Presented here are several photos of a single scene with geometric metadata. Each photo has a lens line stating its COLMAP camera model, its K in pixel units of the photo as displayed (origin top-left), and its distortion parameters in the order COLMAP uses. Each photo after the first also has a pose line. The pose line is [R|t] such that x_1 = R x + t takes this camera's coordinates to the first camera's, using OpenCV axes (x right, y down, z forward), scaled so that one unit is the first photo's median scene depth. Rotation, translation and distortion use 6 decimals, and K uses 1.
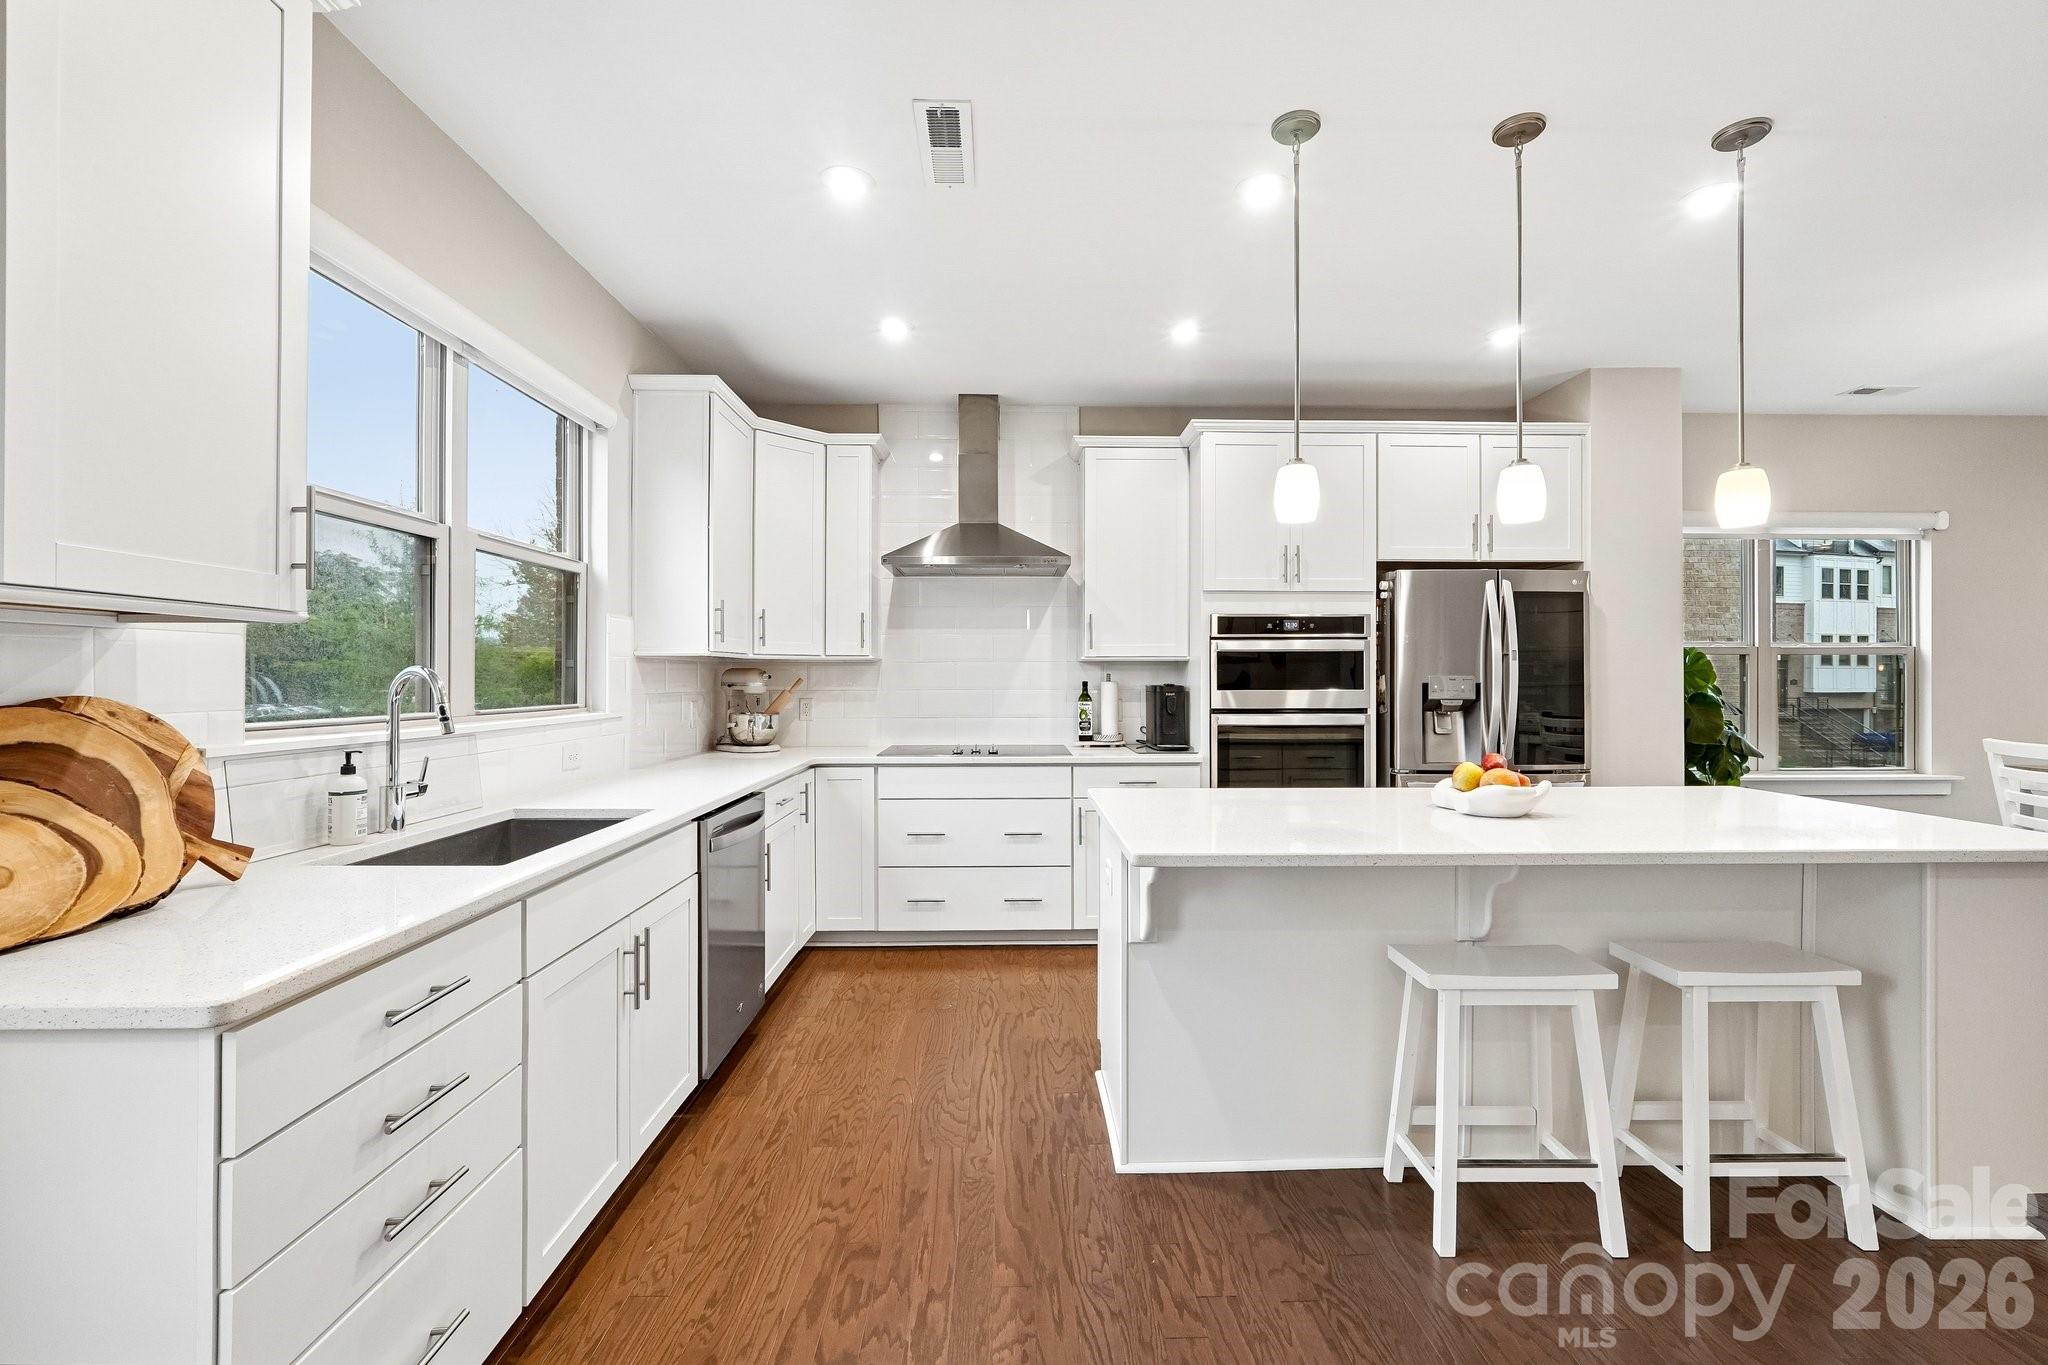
lens RADIAL K [[867.2, 0, 1025.0], [0, 867.2, 679.1], [0, 0, 1]] dist [-0.015031, 0.004589]
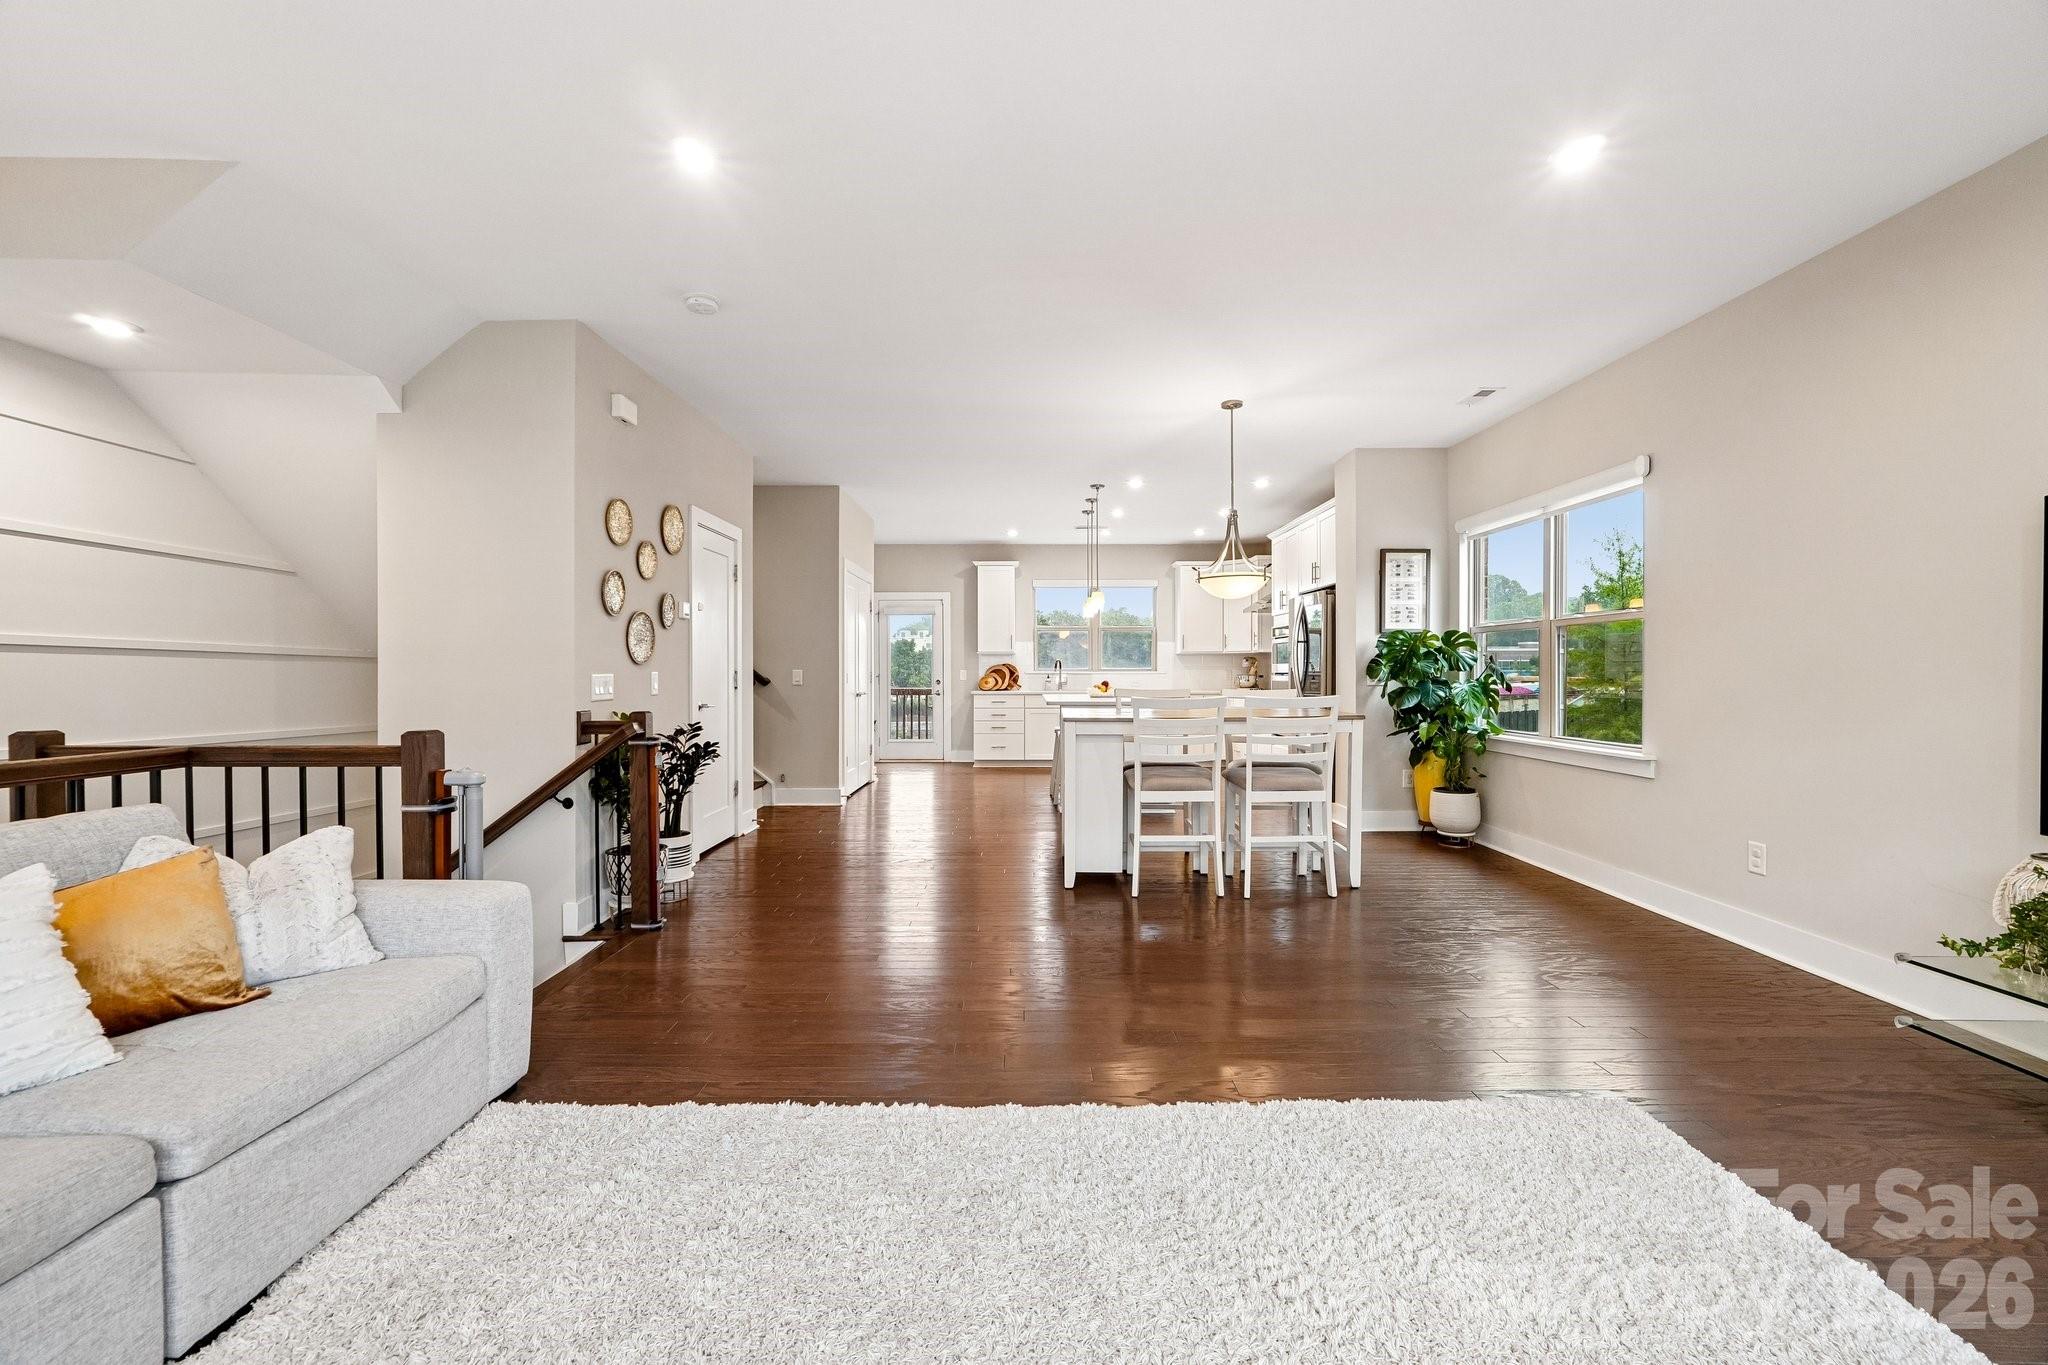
lens RADIAL K [[867.2, 0, 1025.0], [0, 867.2, 678.2], [0, 0, 1]] dist [-0.015031, 0.004589]
pose [[-0.010477, 0.011956, -0.999874, 2.336138], [0.001500, 0.999928, 0.011940, 0.019060], [0.999944, -0.001375, -0.010494, 0.424503]]
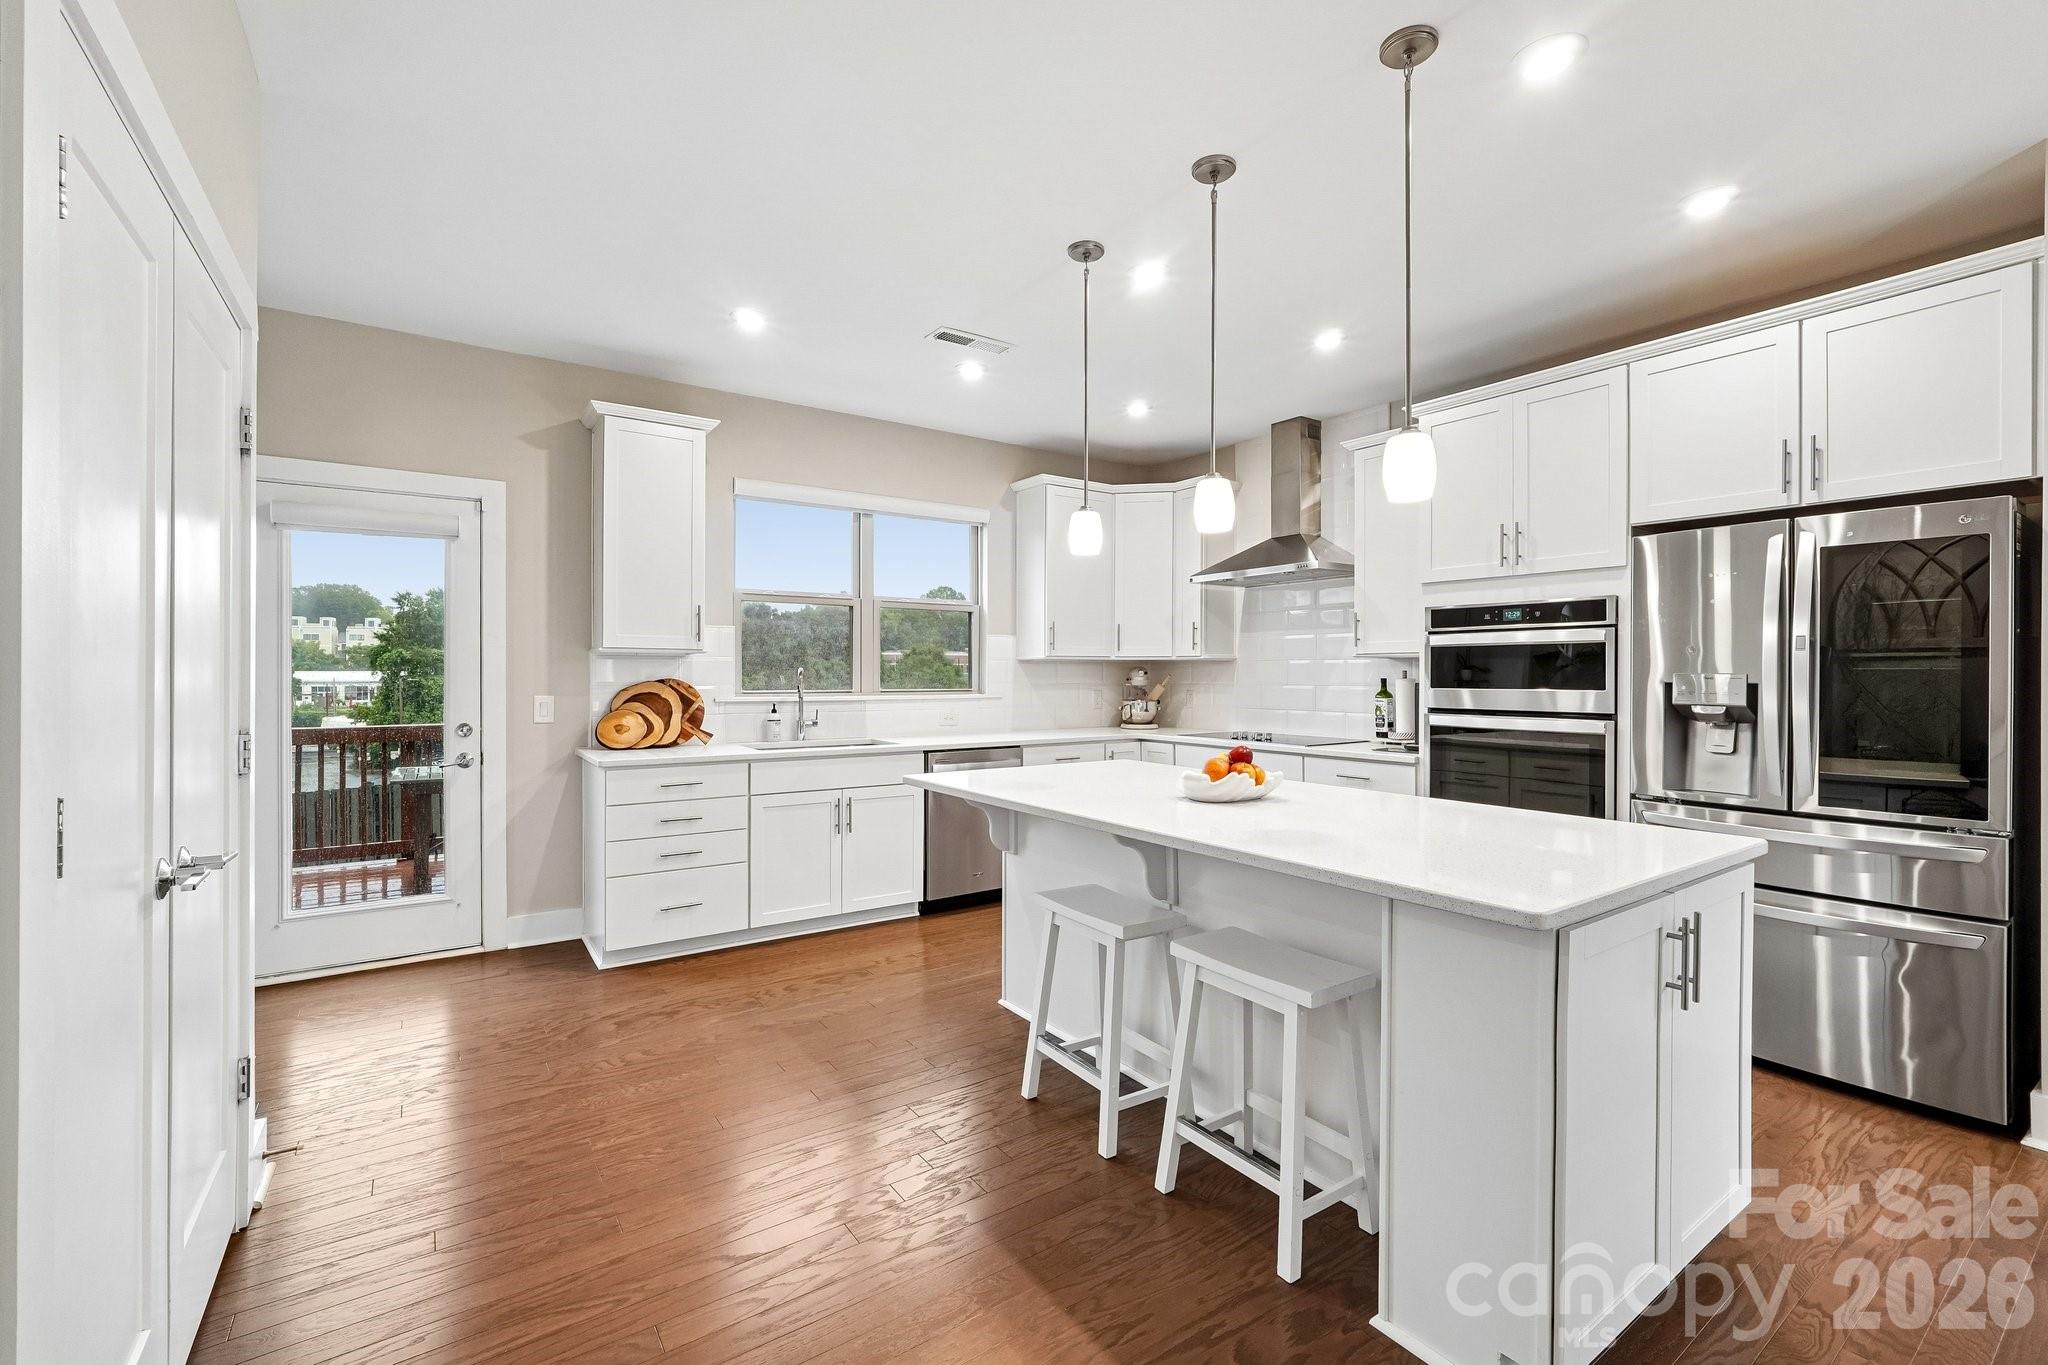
lens RADIAL K [[867.2, 0, 1018.2], [0, 867.2, 676.6], [0, 0, 1]] dist [-0.015031, 0.004589]
pose [[0.548583, 0.004415, -0.836084, 0.765178], [-0.003191, 0.999990, 0.003187, -0.001136], [0.836090, 0.000920, 0.548592, 0.111510]]
